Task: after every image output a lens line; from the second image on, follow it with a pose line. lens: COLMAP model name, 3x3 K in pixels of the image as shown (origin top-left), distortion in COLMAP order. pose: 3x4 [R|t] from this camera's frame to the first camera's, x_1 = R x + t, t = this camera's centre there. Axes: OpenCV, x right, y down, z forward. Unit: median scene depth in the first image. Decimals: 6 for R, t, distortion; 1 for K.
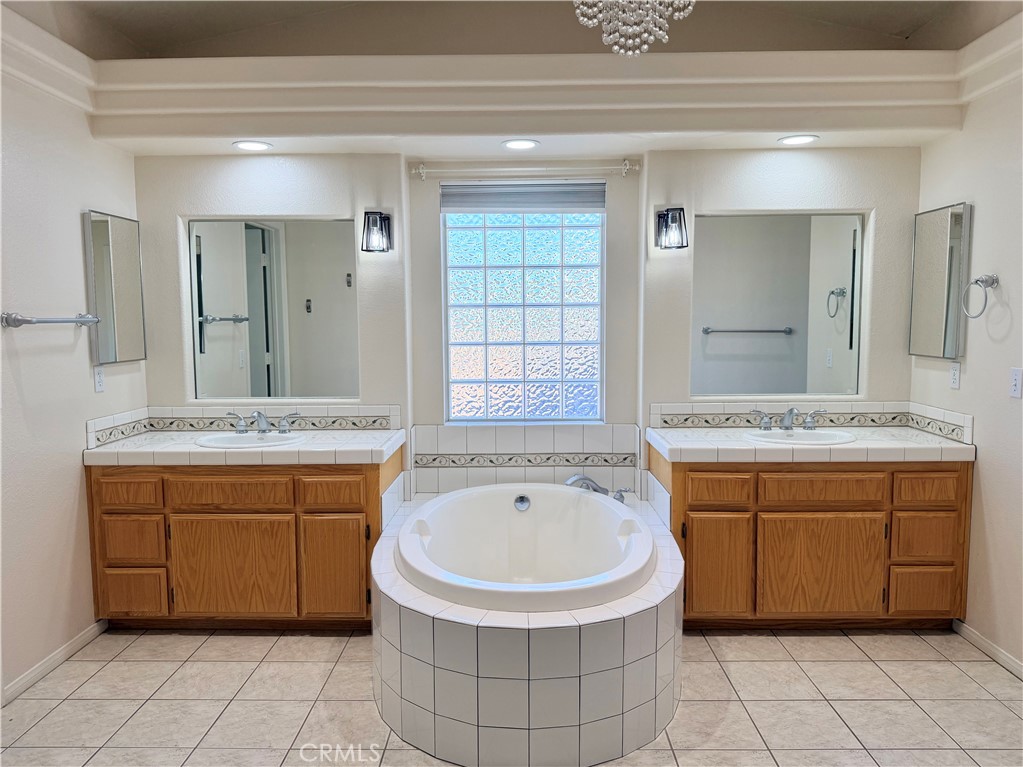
lens RADIAL K [[720.5, 0, 511.5], [0, 720.5, 383.5], [0, 0, 1]] dist [0.005695, 0.000068]
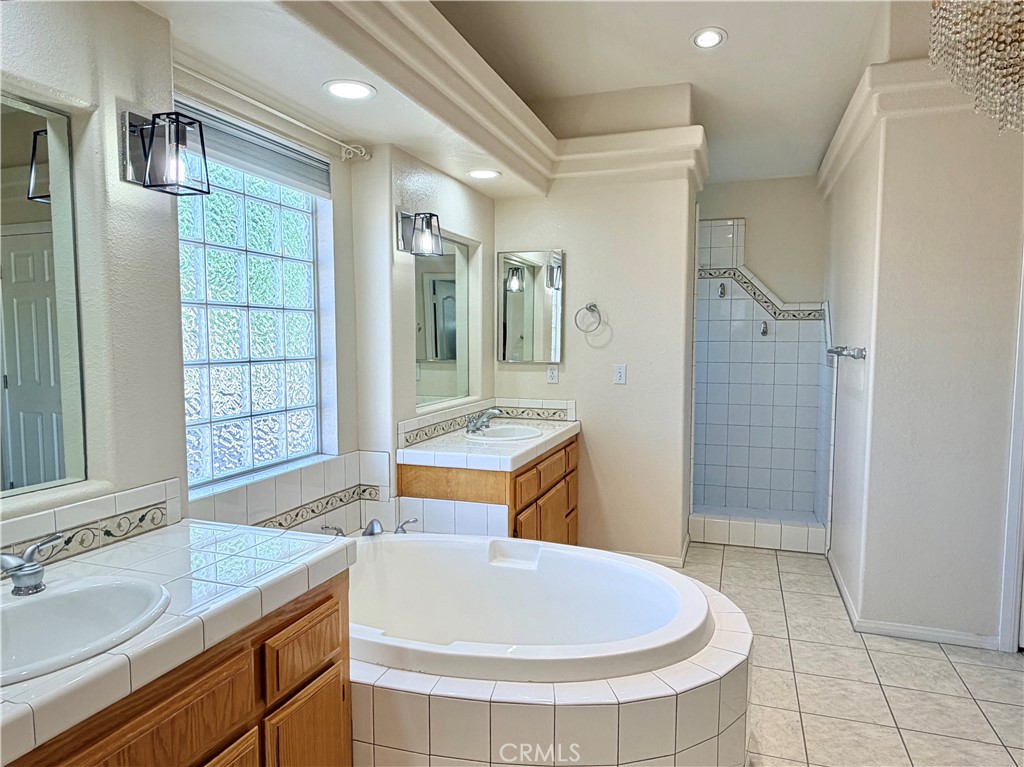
lens RADIAL K [[682.6, 0, 512.0], [0, 682.6, 383.5], [0, 0, 1]] dist [0.039894, -0.000480]
pose [[0.309712, -0.058016, 0.949059, -0.582672], [0.083834, 0.995916, 0.033522, -0.038496], [-0.947127, 0.069181, 0.313311, 0.595238]]
